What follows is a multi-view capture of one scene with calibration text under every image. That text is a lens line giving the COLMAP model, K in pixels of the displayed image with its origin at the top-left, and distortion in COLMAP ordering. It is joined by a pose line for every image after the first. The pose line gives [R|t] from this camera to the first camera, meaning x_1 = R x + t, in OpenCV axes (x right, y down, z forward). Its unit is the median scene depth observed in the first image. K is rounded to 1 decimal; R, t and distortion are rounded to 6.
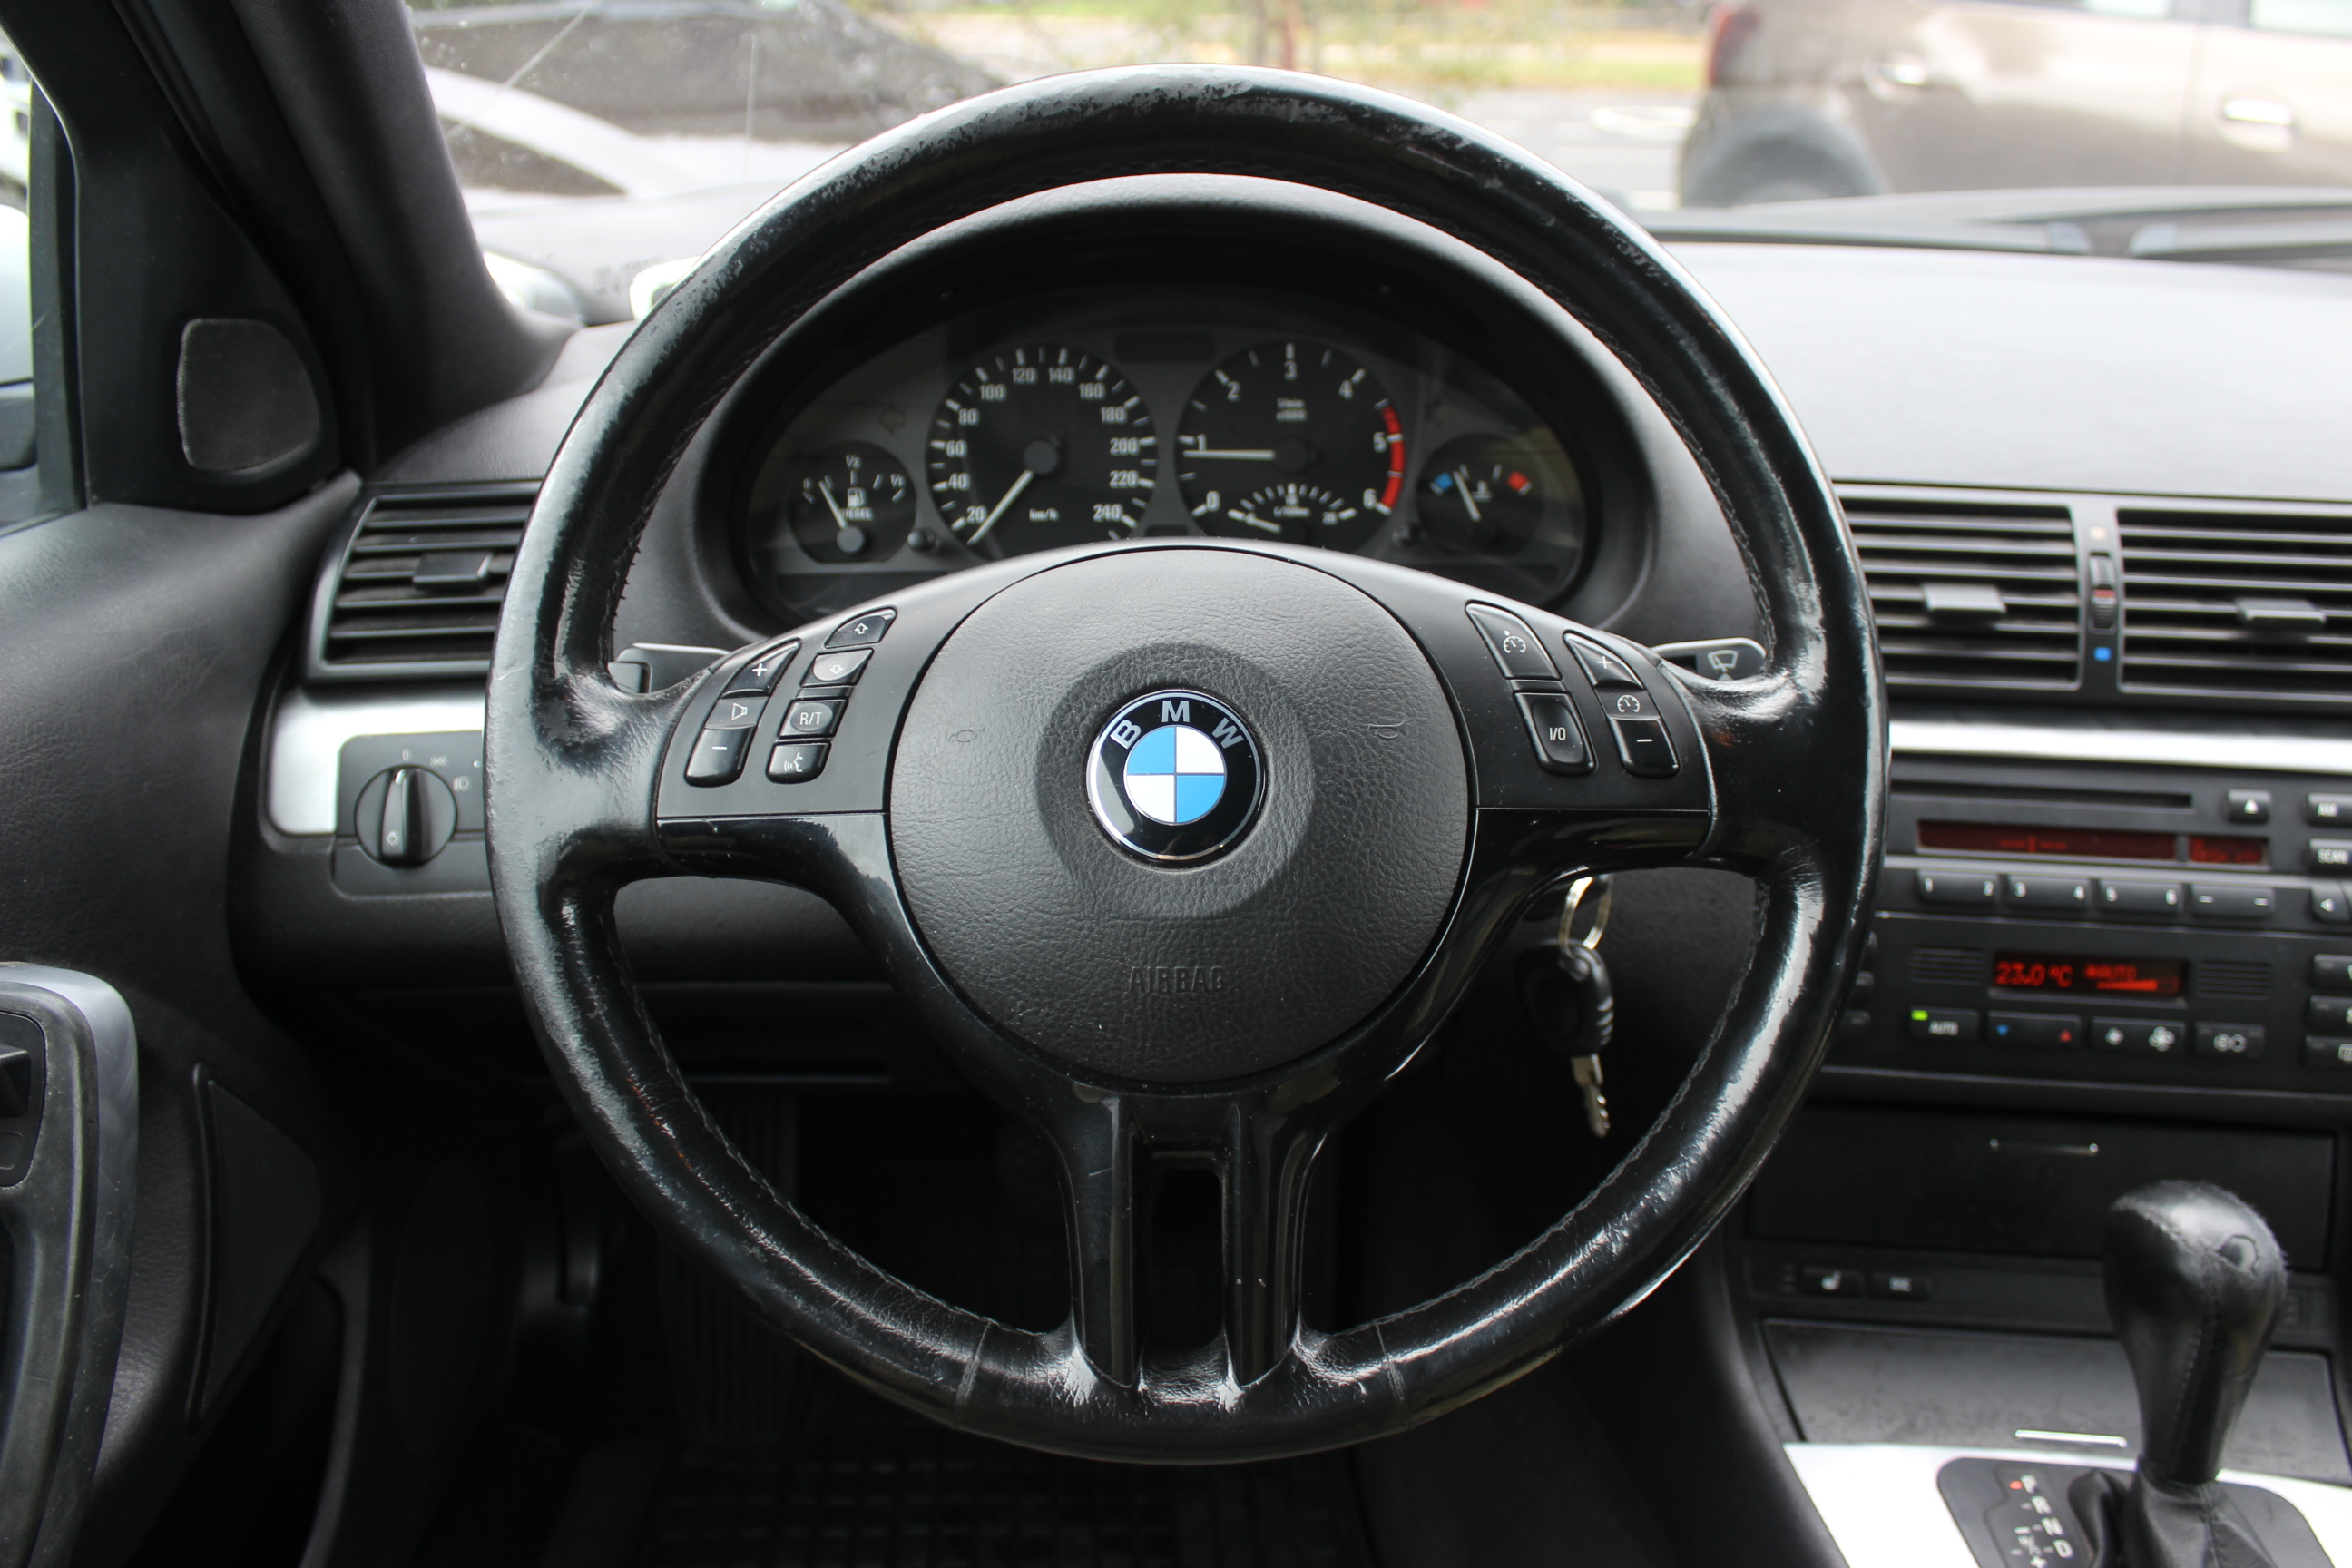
lens RADIAL K [[1885.6, 0, 1210.7], [0, 1885.6, 786.6], [0, 0, 1]] dist [-0.147843, 0.106407]
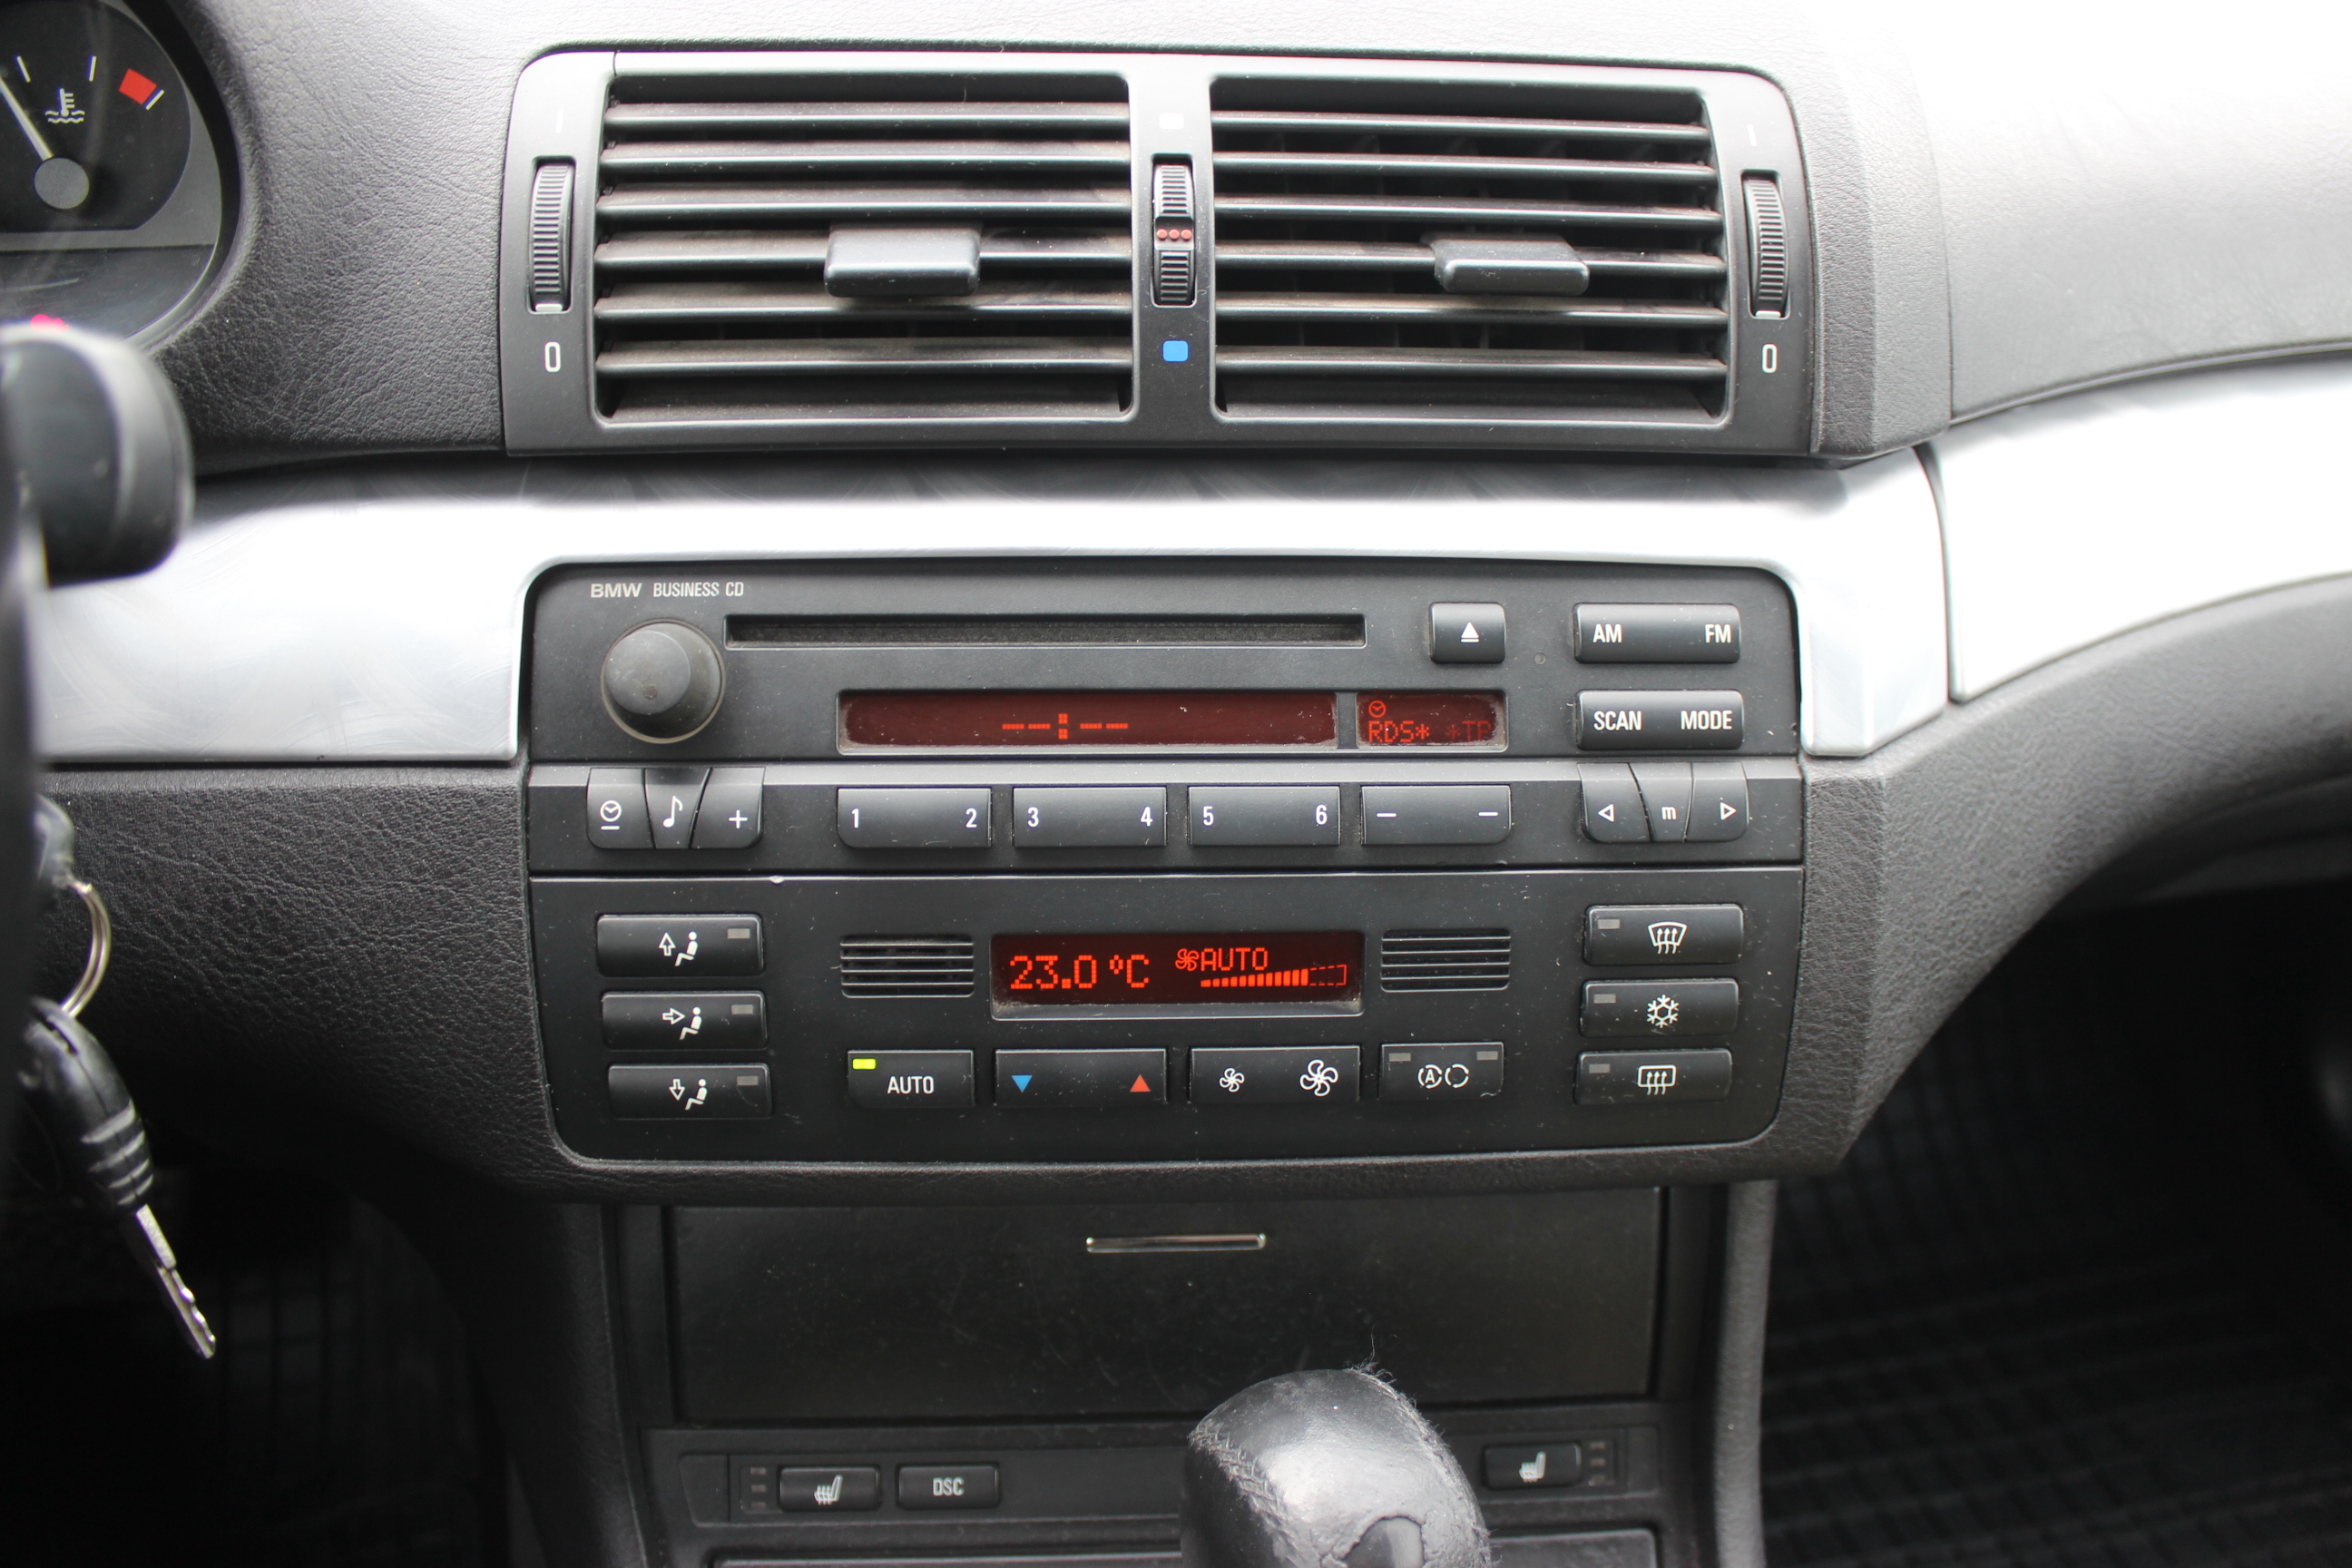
lens RADIAL K [[1863.9, 0, 1197.8], [0, 1863.9, 773.2], [0, 0, 1]] dist [-0.136638, 0.056961]
pose [[0.978698, -0.068057, 0.193696, 0.385229], [0.048026, 0.993174, 0.106296, -0.009864], [-0.199608, -0.094730, 0.975286, 0.480450]]
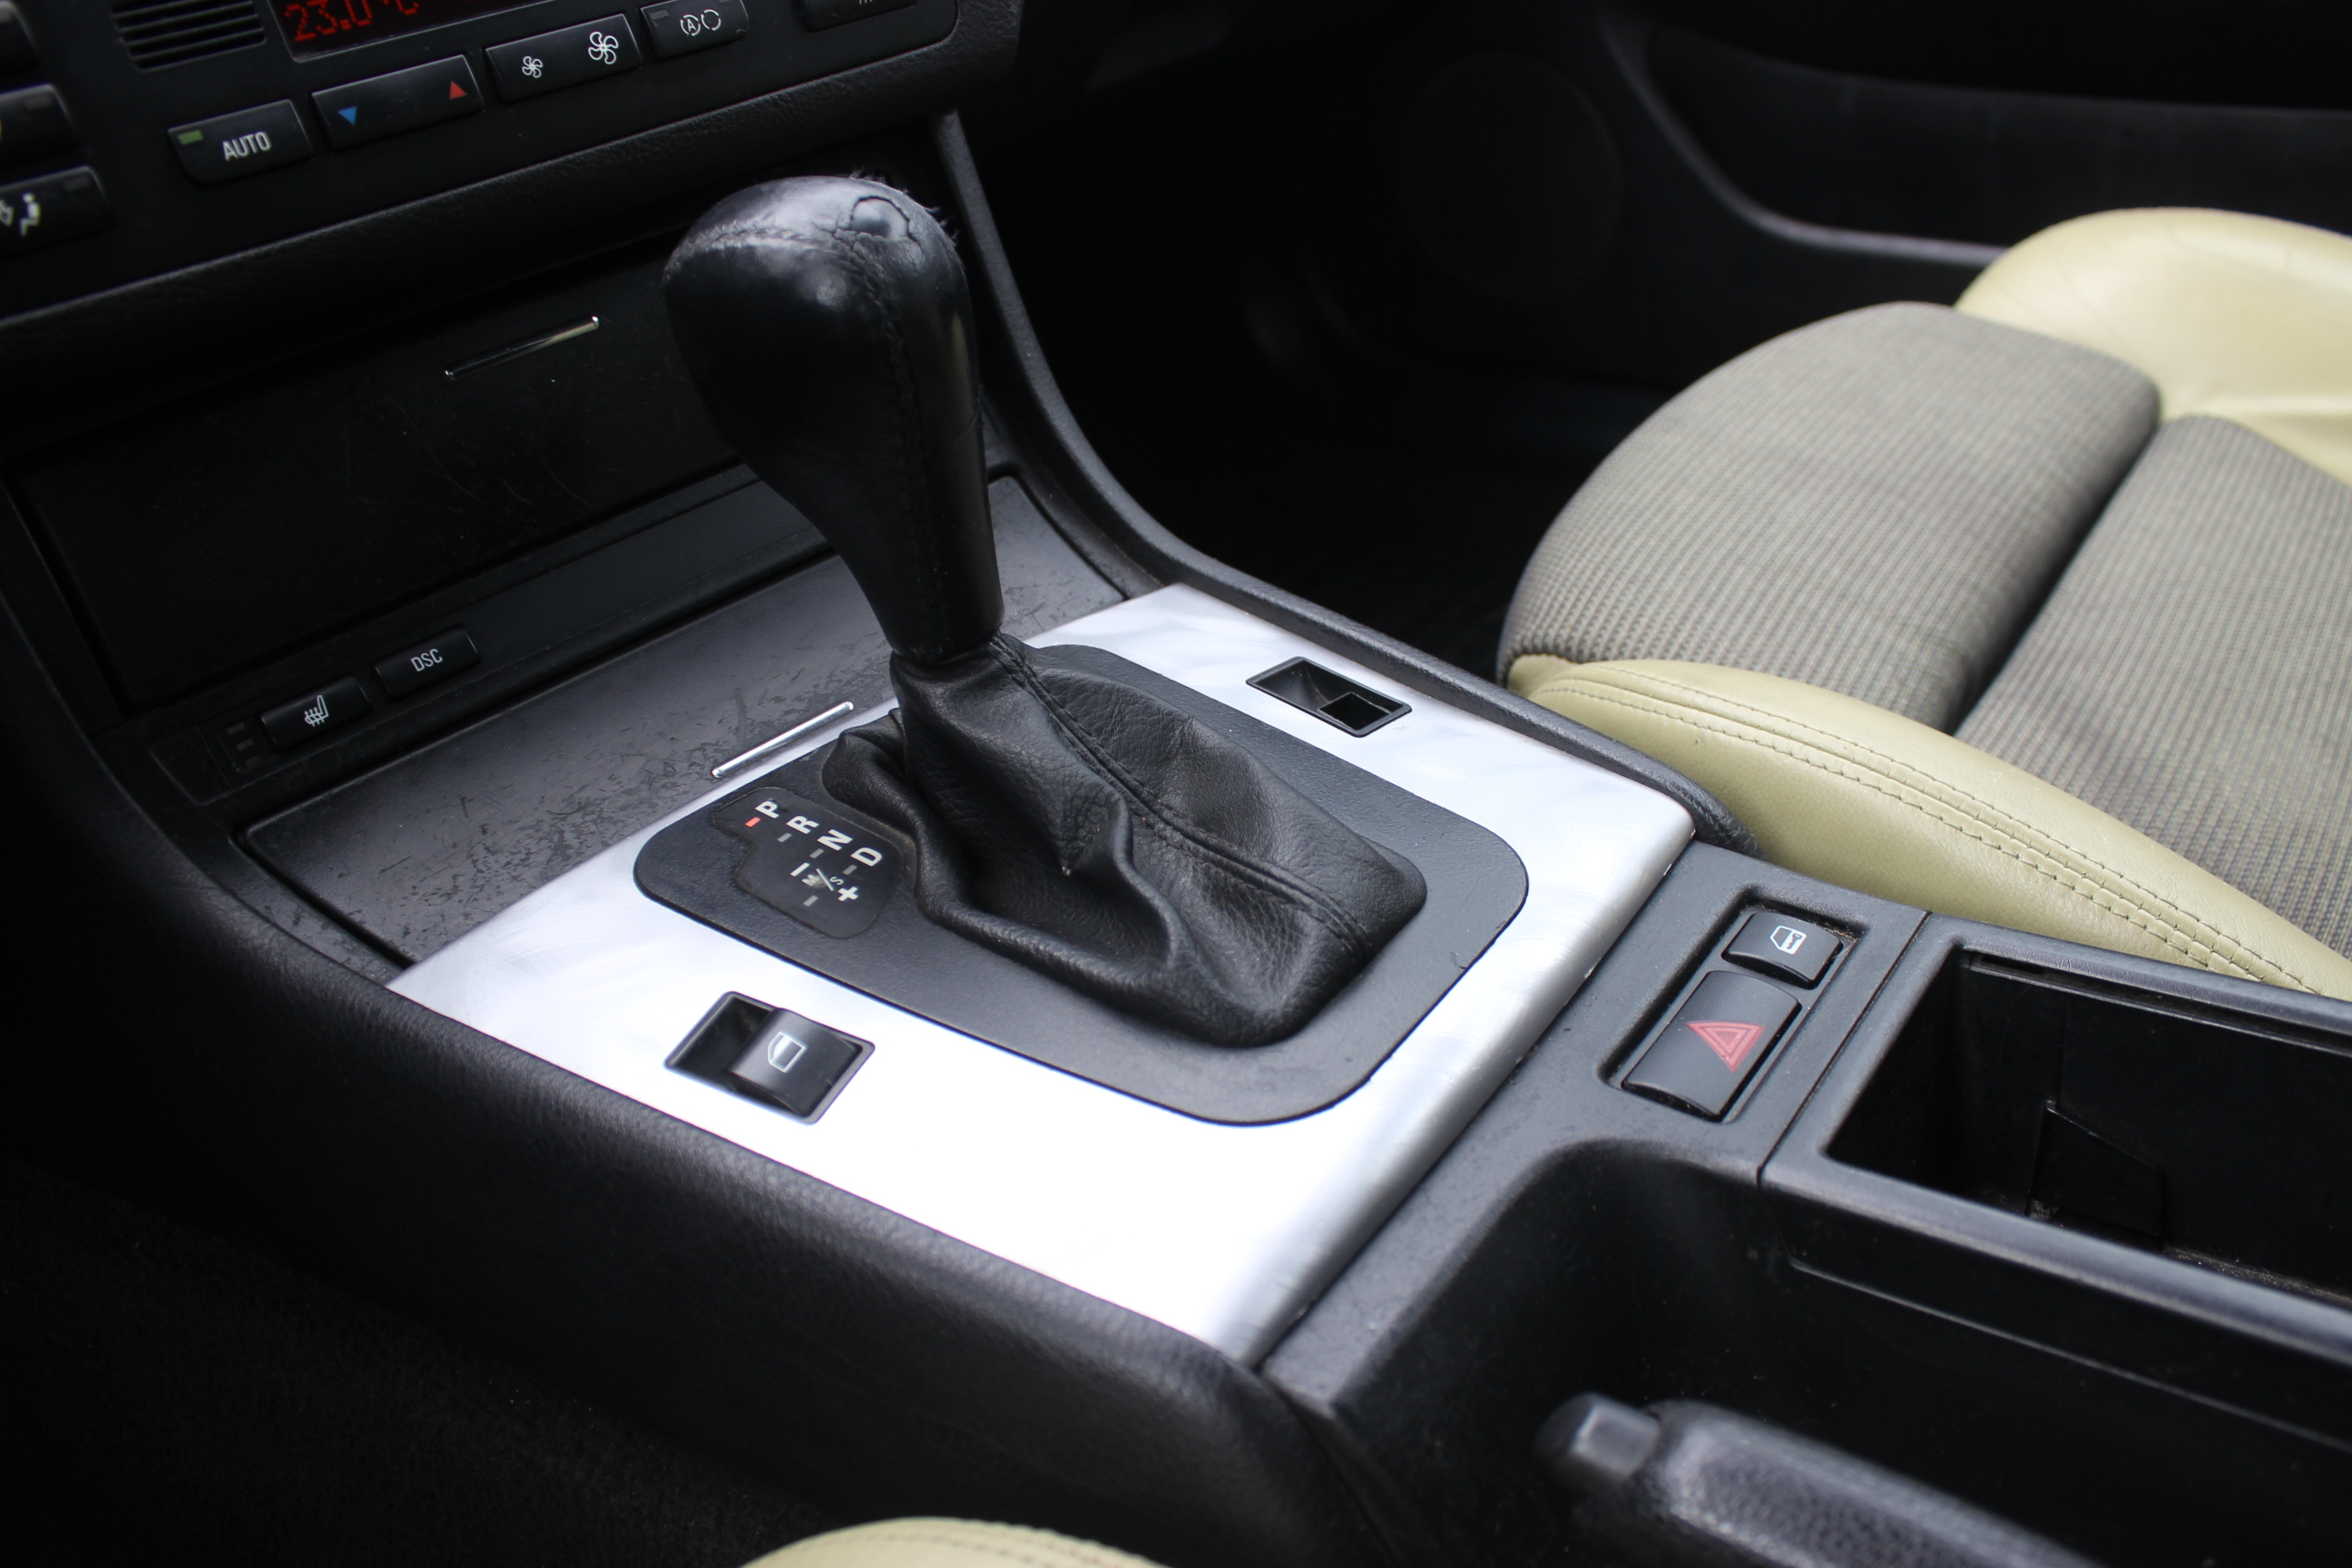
lens RADIAL K [[1885.6, 0, 1199.0], [0, 1885.6, 784.0], [0, 0, 1]] dist [-0.147843, 0.106407]
pose [[0.606534, -0.475457, 0.637226, 0.146685], [0.382816, 0.877106, 0.290062, 0.249082], [-0.696828, 0.068008, 0.714007, 0.454215]]
